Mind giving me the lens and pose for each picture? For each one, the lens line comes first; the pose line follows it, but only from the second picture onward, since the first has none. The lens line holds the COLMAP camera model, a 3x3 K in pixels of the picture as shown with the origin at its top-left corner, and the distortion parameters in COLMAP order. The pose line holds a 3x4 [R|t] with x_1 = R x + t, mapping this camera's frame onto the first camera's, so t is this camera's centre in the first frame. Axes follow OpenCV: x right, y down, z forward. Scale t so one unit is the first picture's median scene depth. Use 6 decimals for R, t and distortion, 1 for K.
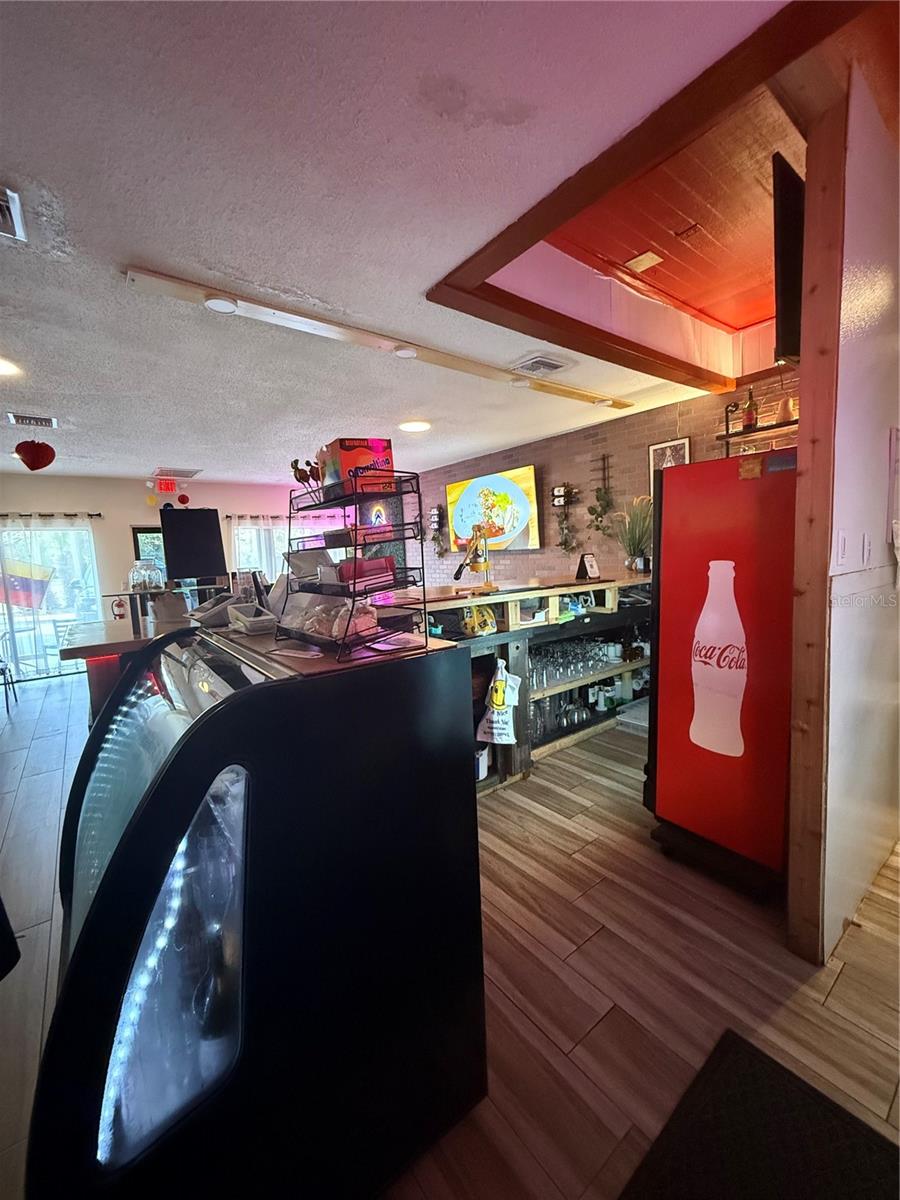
lens RADIAL K [[477.7, 0, 446.6], [0, 477.7, 598.9], [0, 0, 1]] dist [-0.000181, 0.000058]
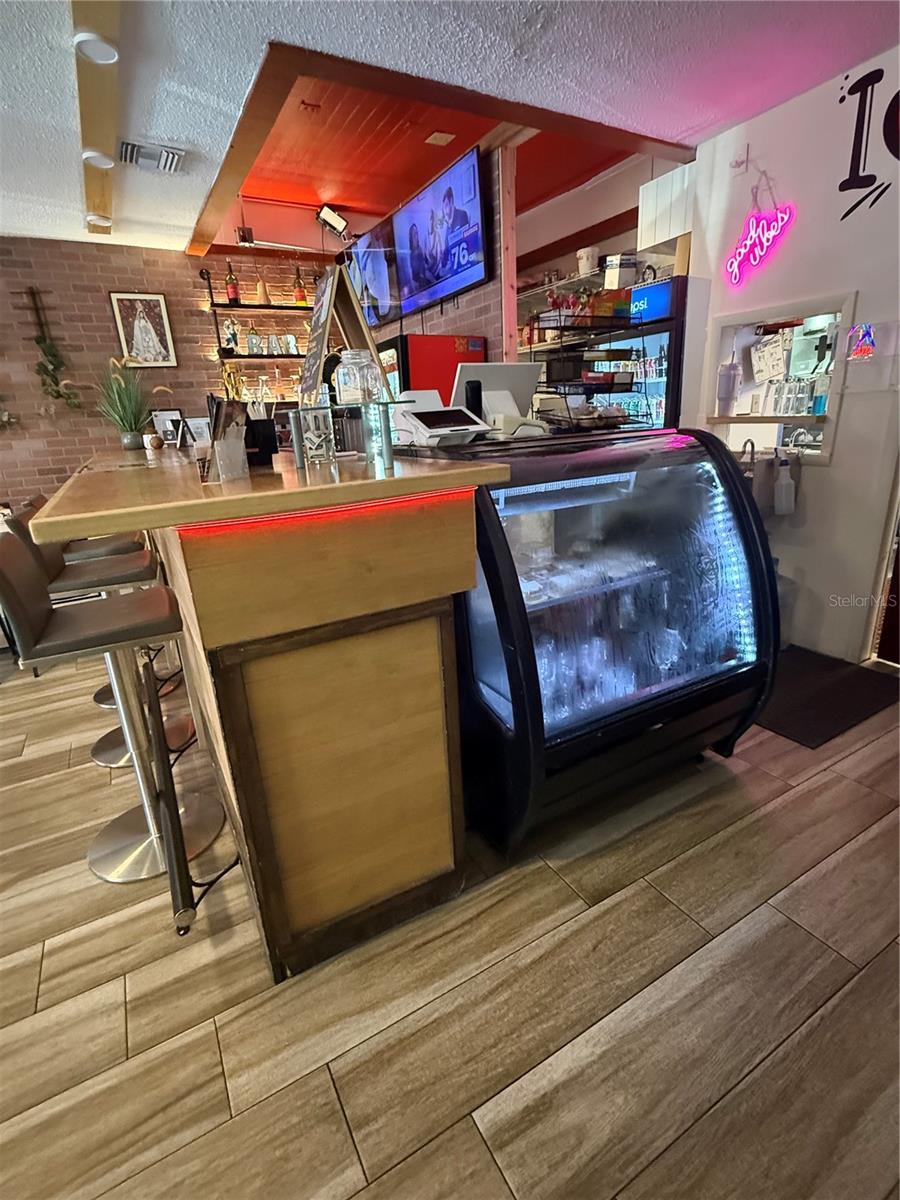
lens RADIAL K [[571.4, 0, 448.6], [0, 571.4, 601.3], [0, 0, 1]] dist [0.000596, -0.000575]
pose [[0.135385, -0.267672, 0.953951, -0.751304], [0.143717, 0.957938, 0.248395, 0.034400], [-0.980314, 0.103470, 0.168160, 0.425481]]
